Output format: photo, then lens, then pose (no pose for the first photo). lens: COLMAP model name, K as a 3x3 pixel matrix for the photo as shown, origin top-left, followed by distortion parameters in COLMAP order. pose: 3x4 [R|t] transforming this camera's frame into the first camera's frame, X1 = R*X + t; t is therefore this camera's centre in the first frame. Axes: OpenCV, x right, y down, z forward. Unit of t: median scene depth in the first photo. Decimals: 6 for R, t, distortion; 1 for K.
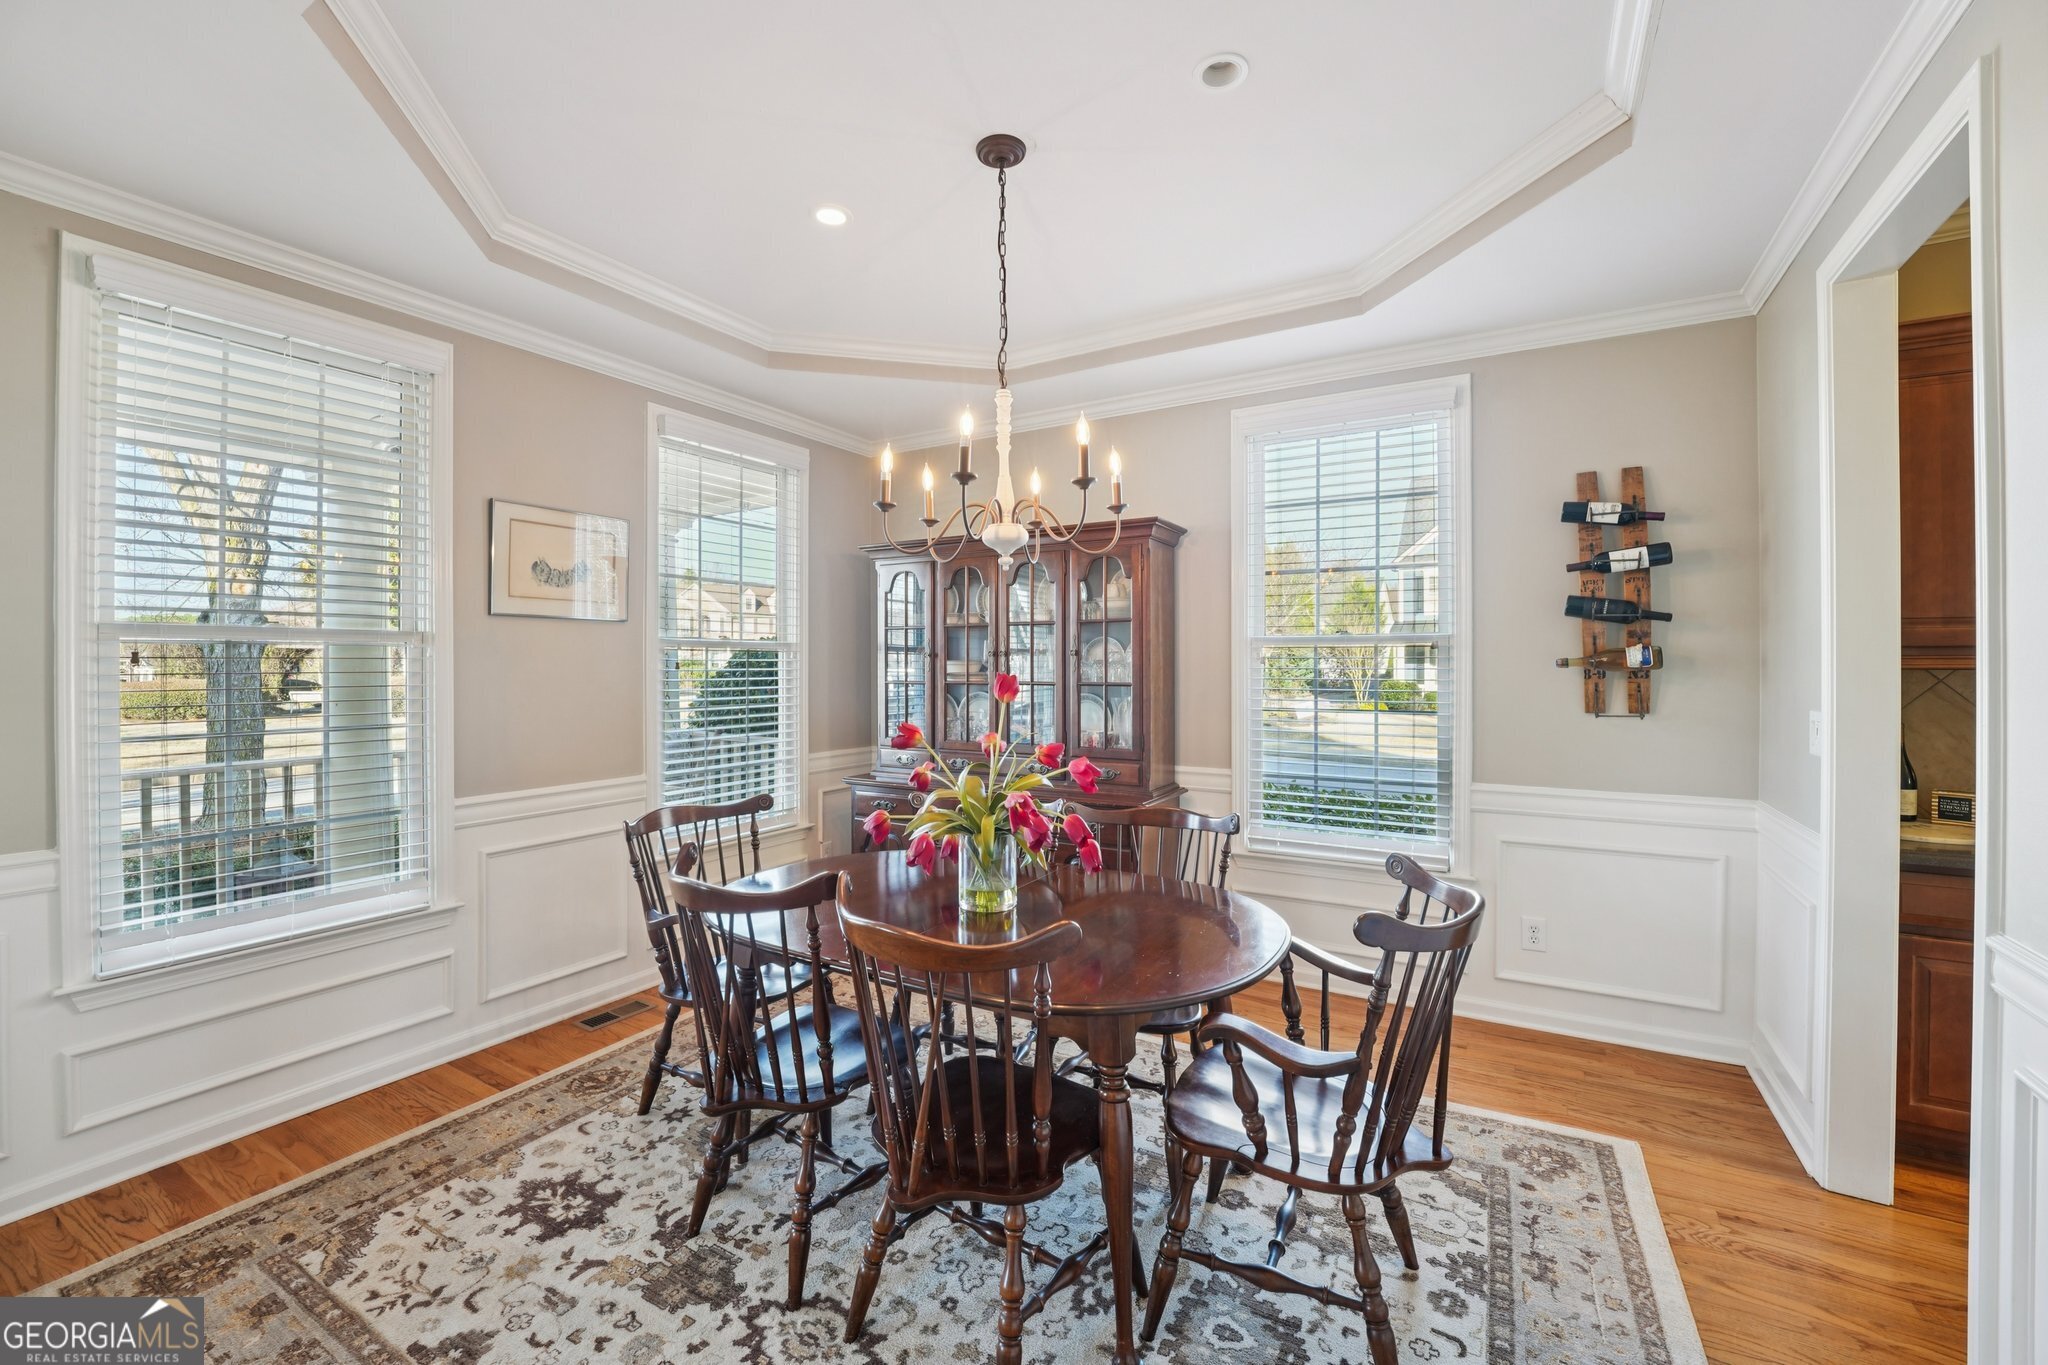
lens RADIAL K [[831.9, 0, 1019.5], [0, 831.9, 671.5], [0, 0, 1]] dist [-0.025176, 0.000824]
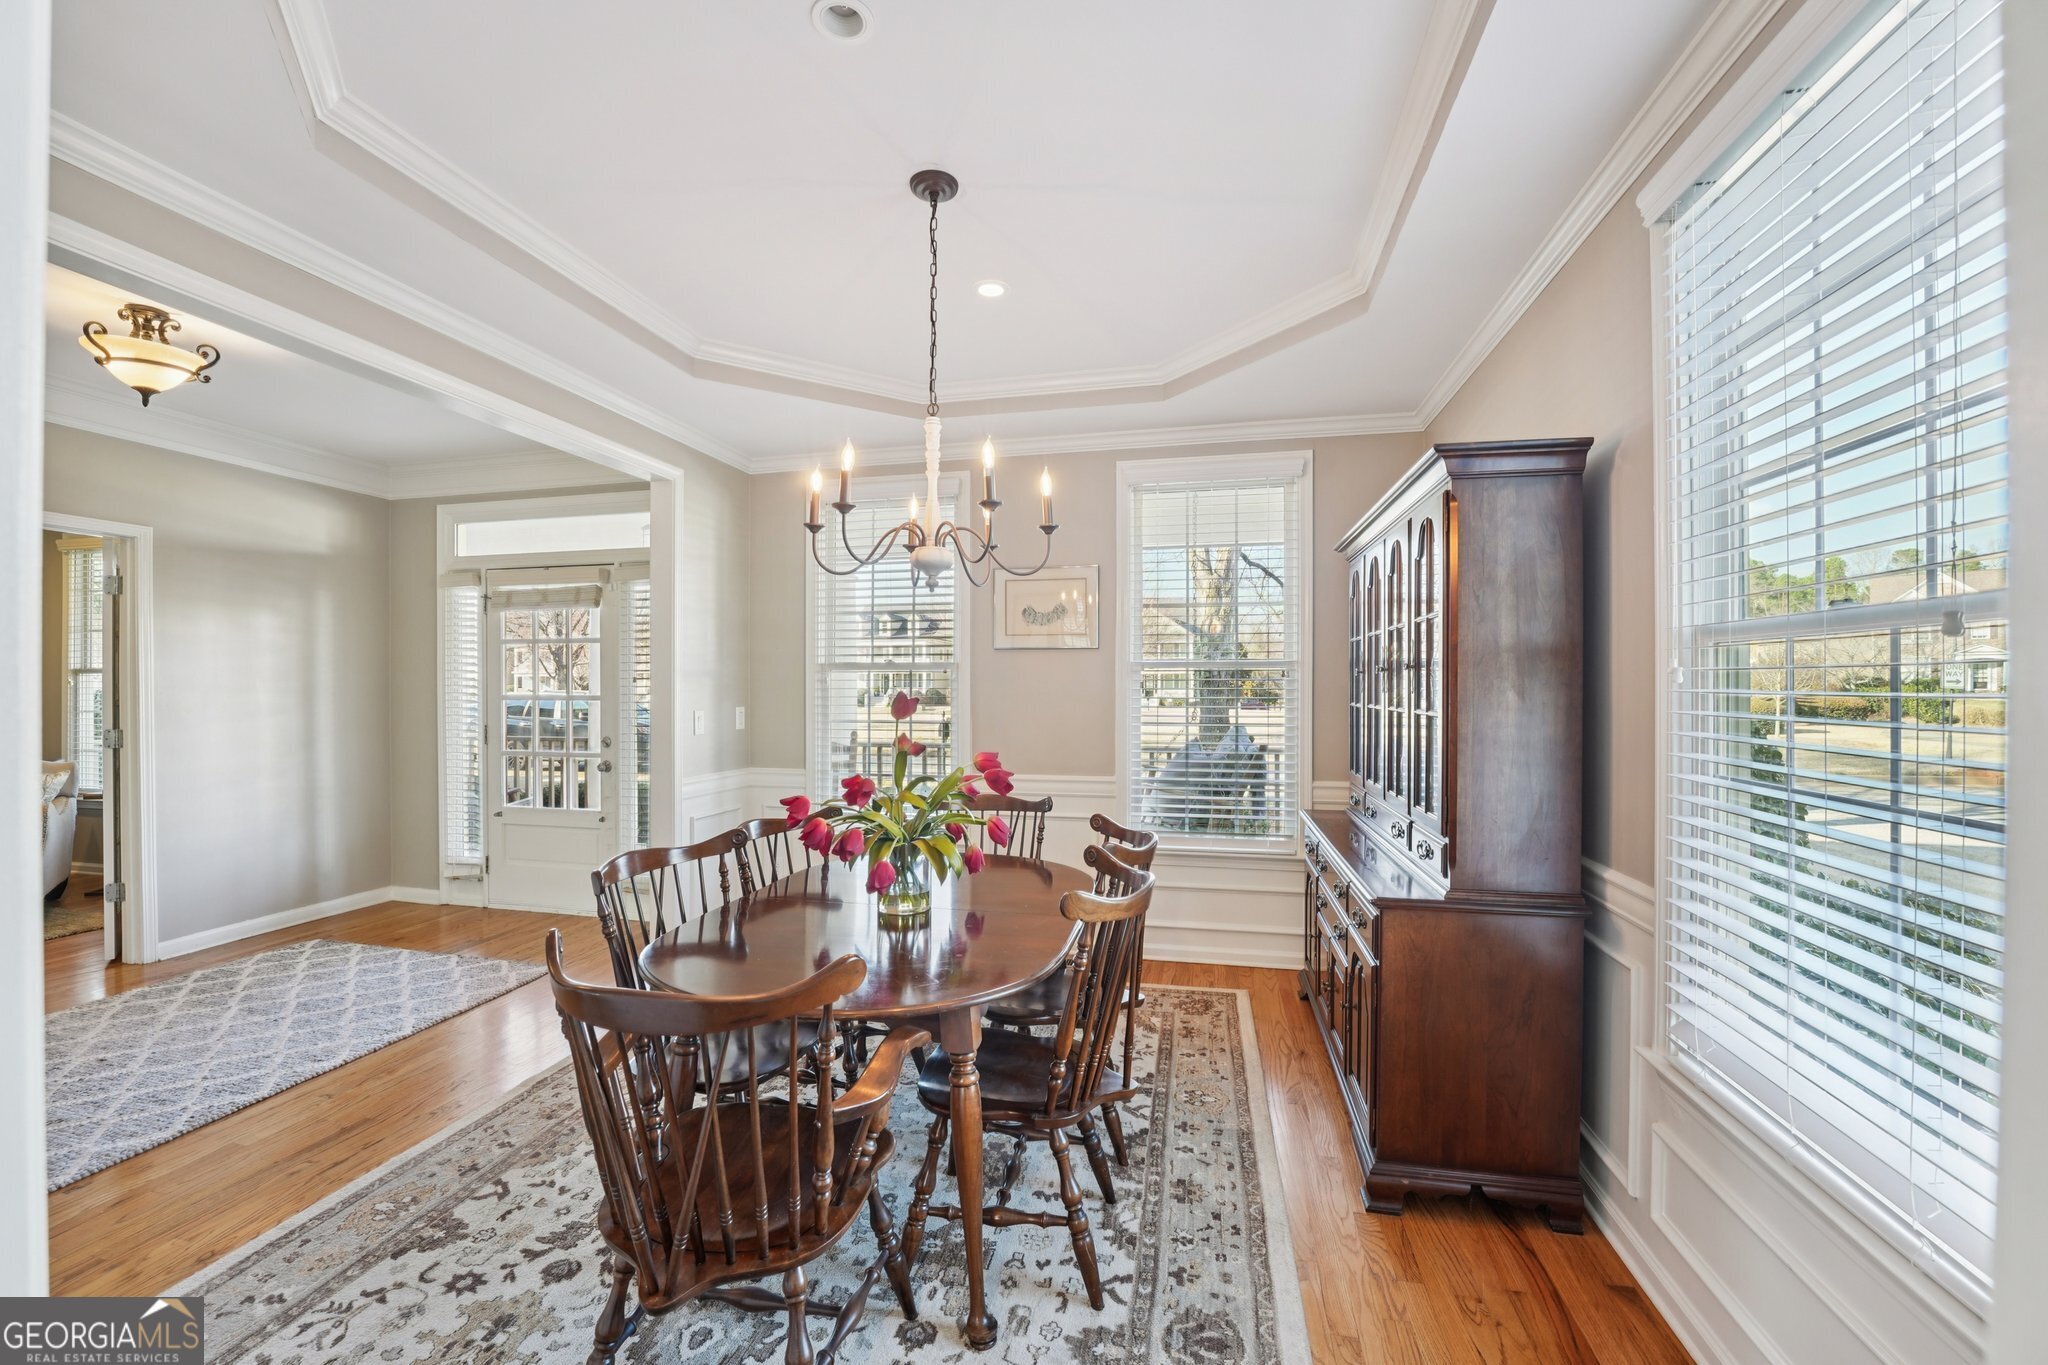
lens RADIAL K [[830.1, 0, 1020.3], [0, 830.1, 681.3], [0, 0, 1]] dist [-0.032495, 0.004933]
pose [[0.309749, -0.002314, -0.950816, 0.784331], [-0.007627, 0.999959, -0.004918, -0.005266], [0.950788, 0.008775, 0.309718, 0.618723]]
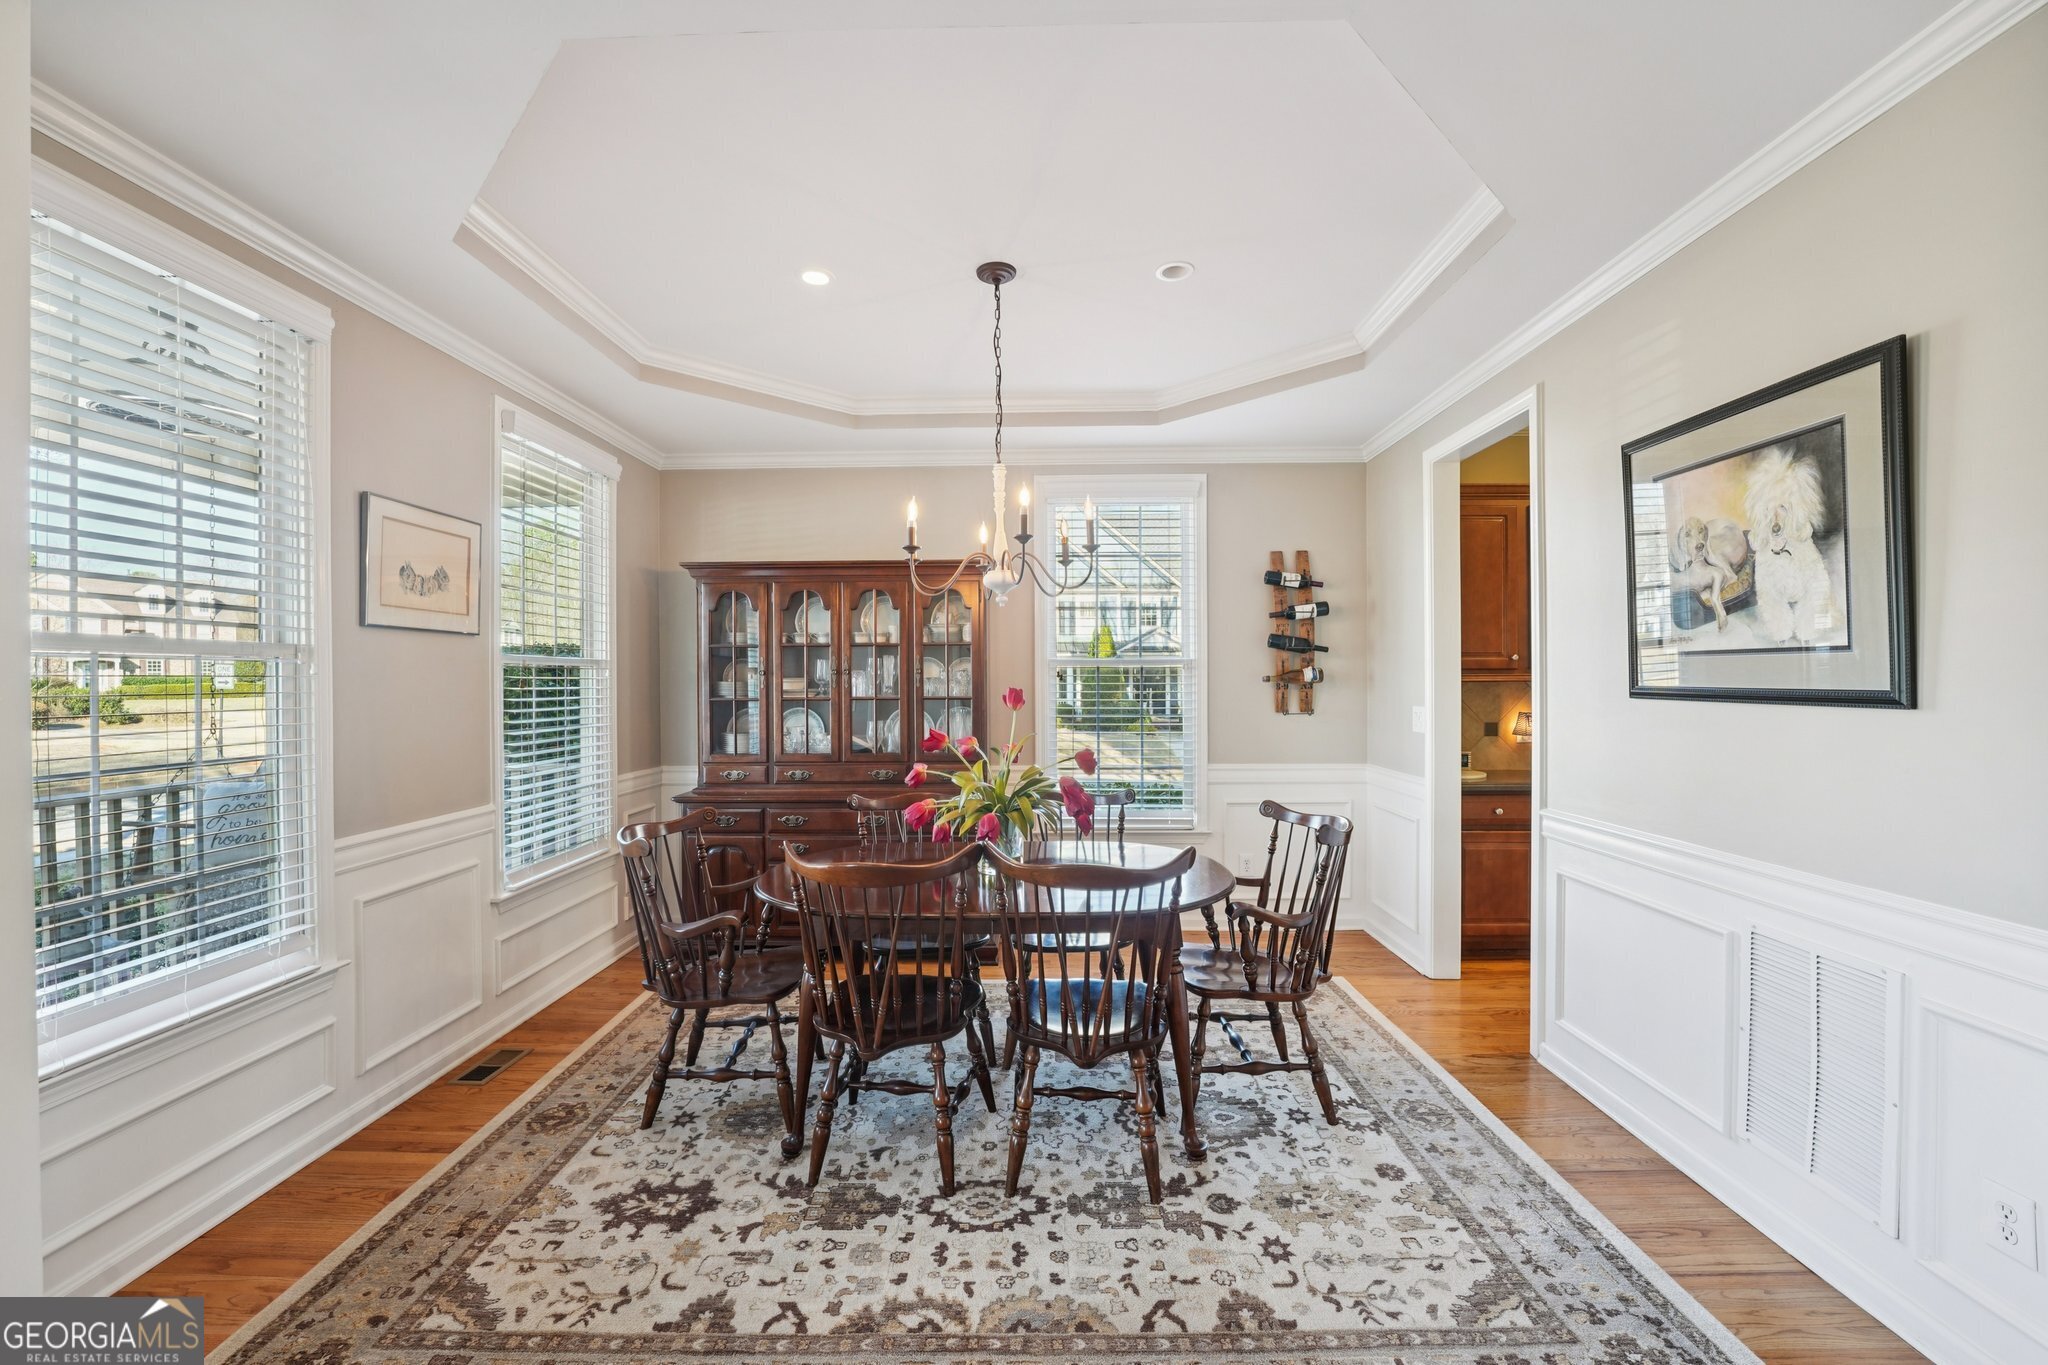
lens RADIAL K [[841.5, 0, 1018.5], [0, 841.5, 686.4], [0, 0, 1]] dist [-0.024403, 0.000514]
pose [[0.870260, -0.005977, 0.492557, -0.494004], [0.008011, 0.999966, -0.002020, 0.002679], [-0.492528, 0.005704, 0.870278, -0.101197]]
